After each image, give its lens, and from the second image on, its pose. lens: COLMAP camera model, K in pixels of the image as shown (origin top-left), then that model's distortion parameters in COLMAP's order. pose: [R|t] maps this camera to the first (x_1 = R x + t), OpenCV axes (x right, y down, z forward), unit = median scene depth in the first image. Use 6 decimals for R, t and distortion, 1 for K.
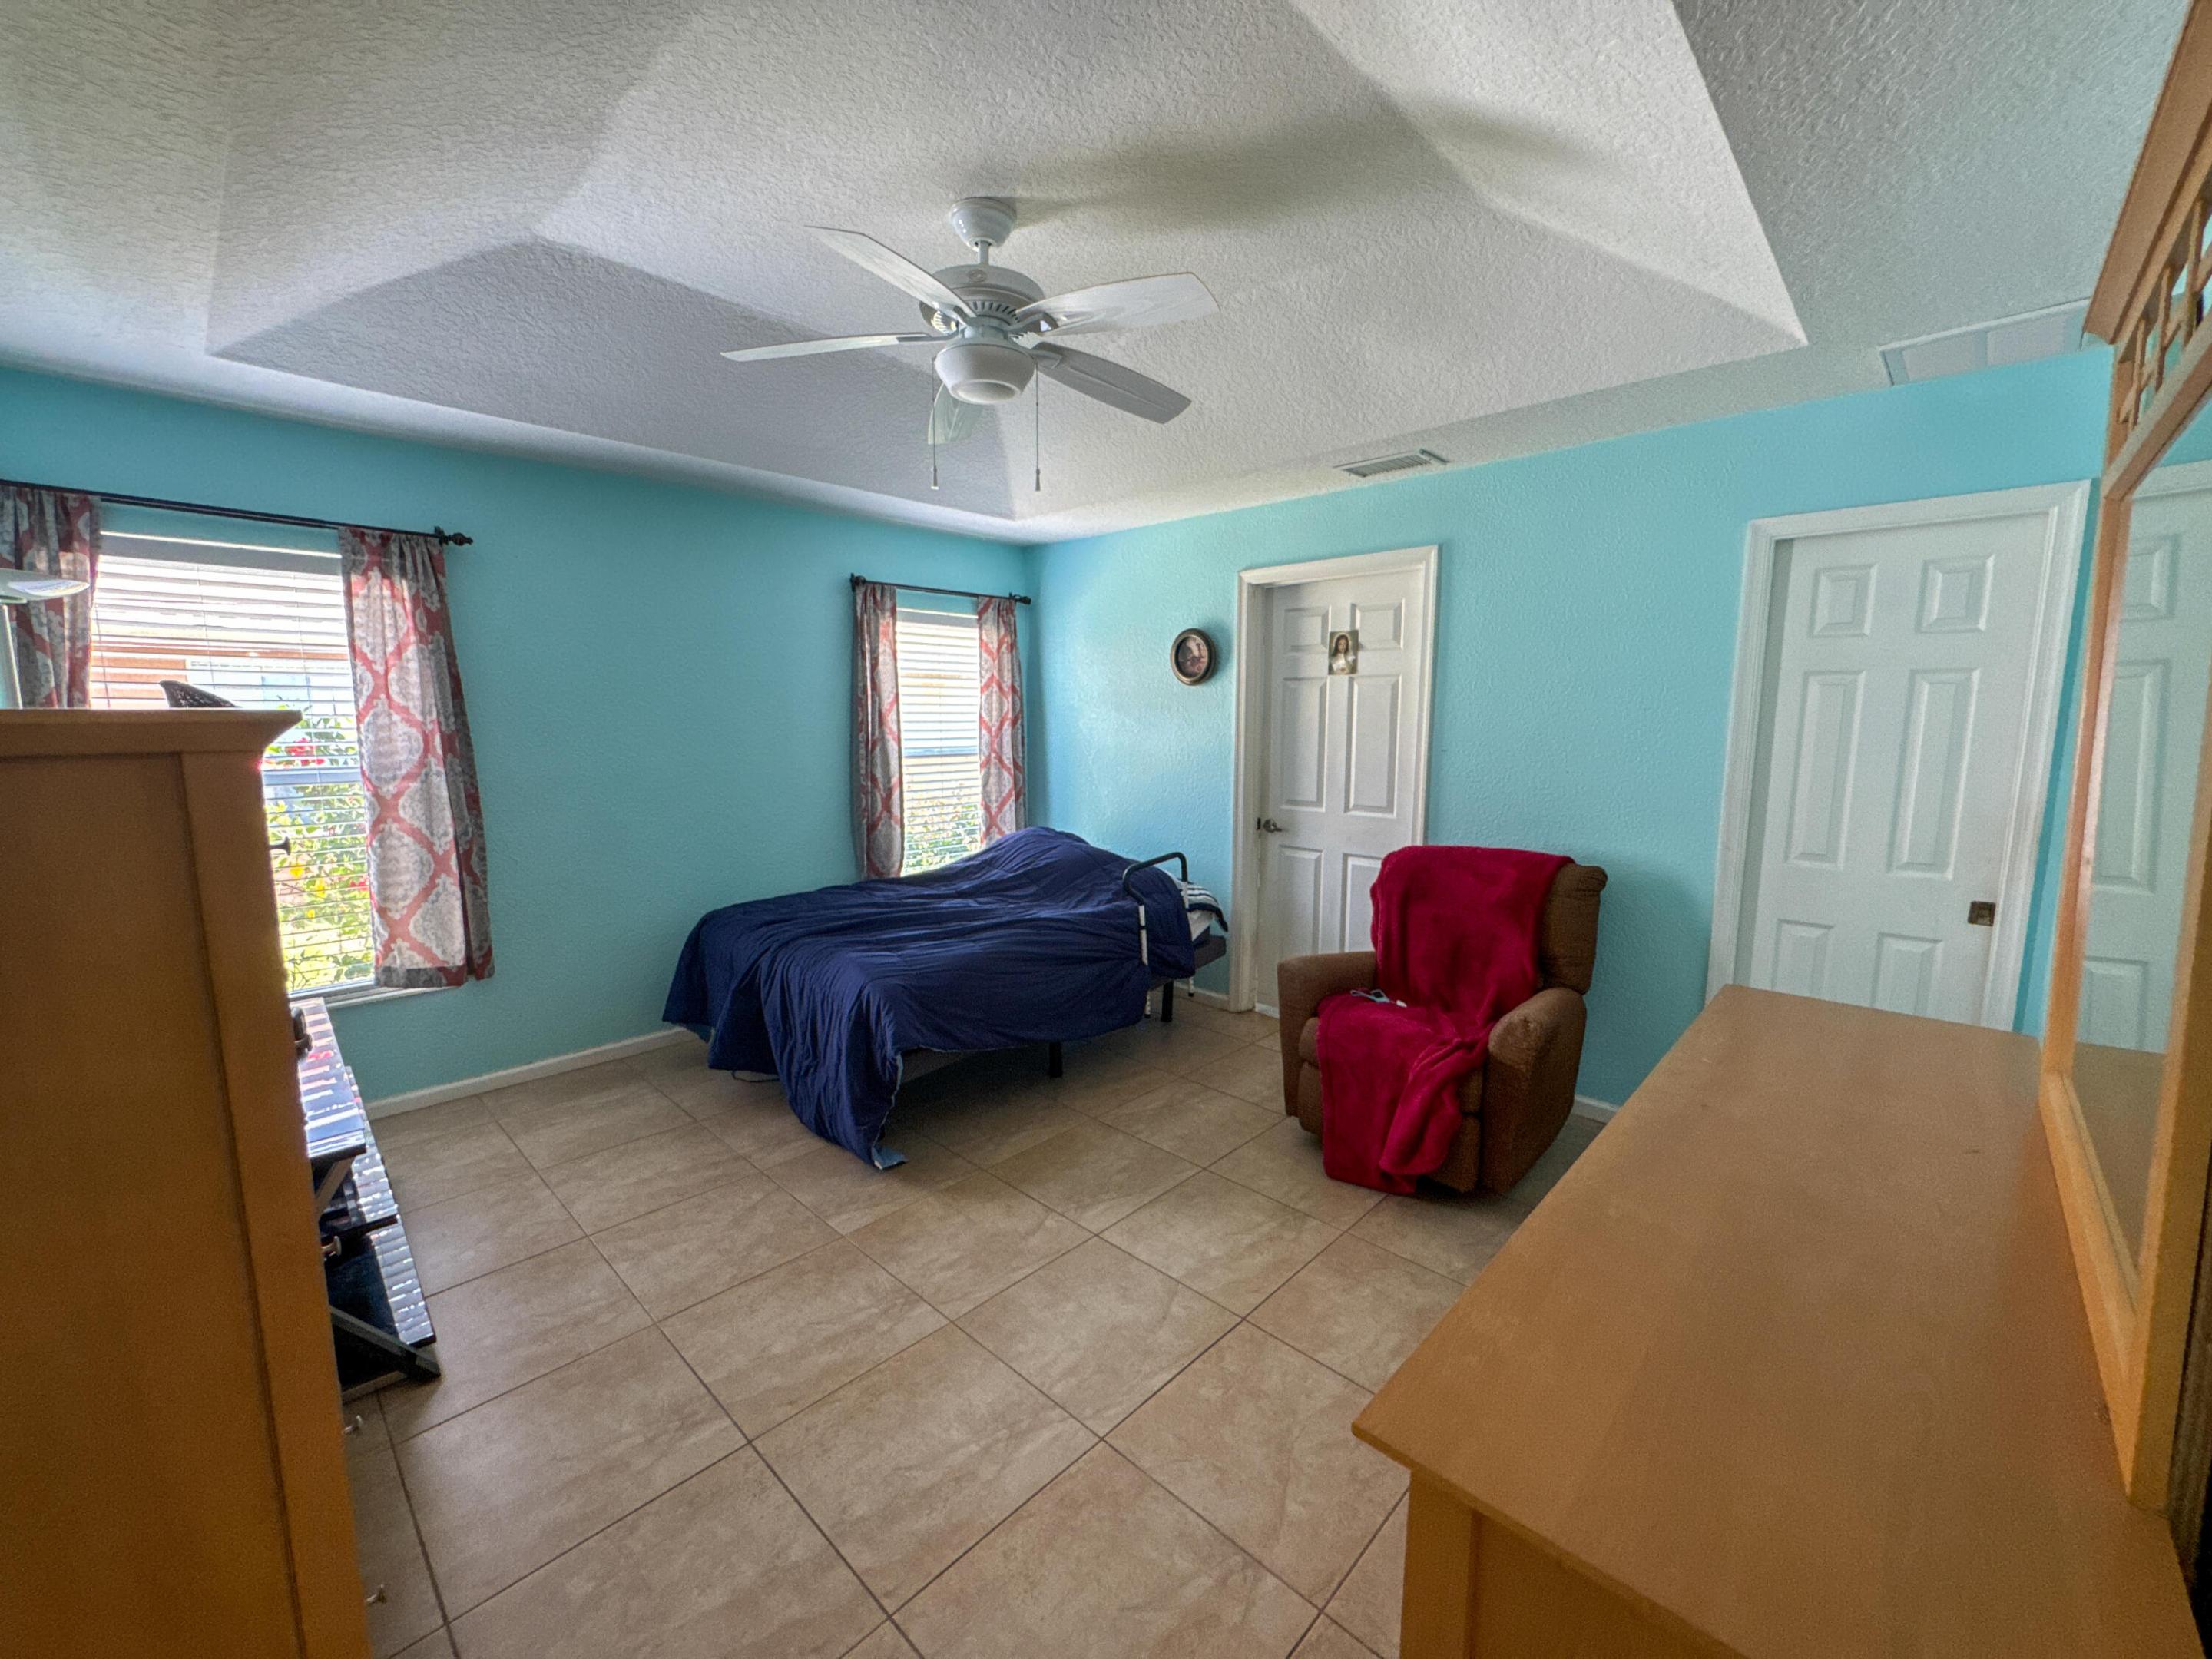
lens RADIAL K [[886.6, 0, 1104.2], [0, 886.6, 826.7], [0, 0, 1]] dist [0.000599, -0.000009]
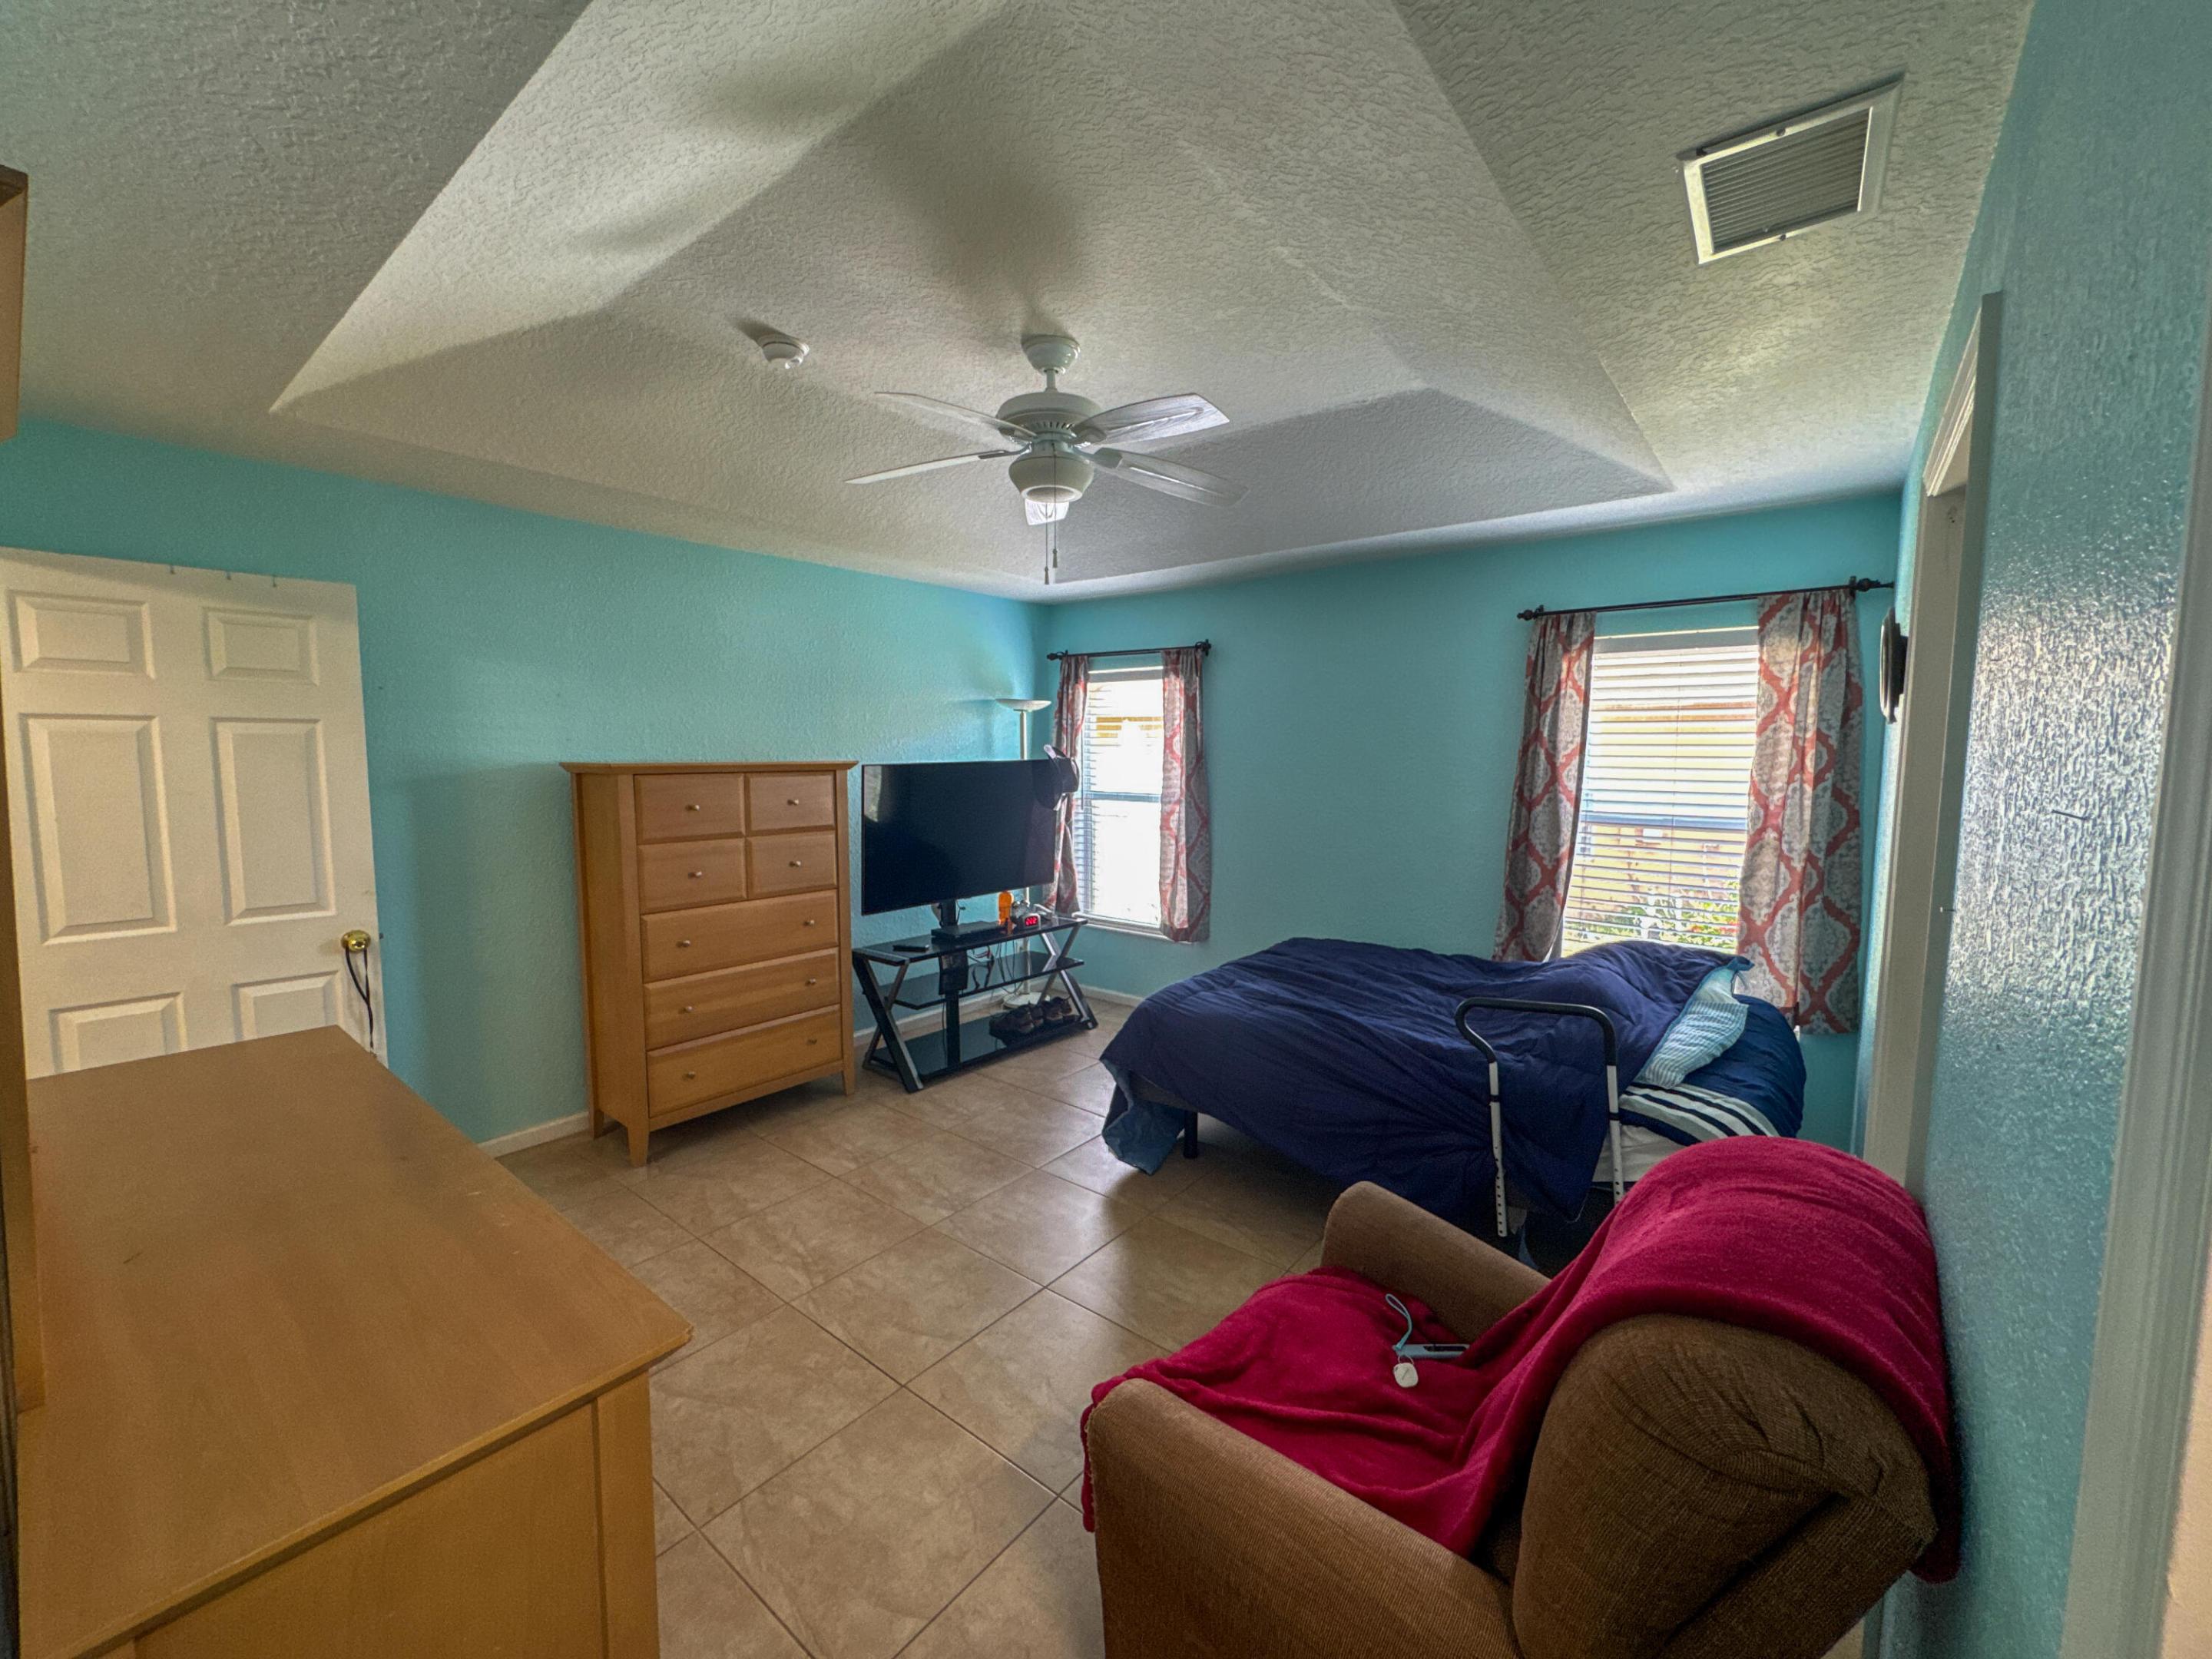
lens RADIAL K [[886.6, 0, 1105.2], [0, 886.6, 828.0], [0, 0, 1]] dist [0.000599, -0.000009]
pose [[0.084938, 0.085331, -0.992726, 0.768420], [-0.133602, 0.988304, 0.073520, -0.110192], [0.987389, 0.126385, 0.095345, 0.733784]]
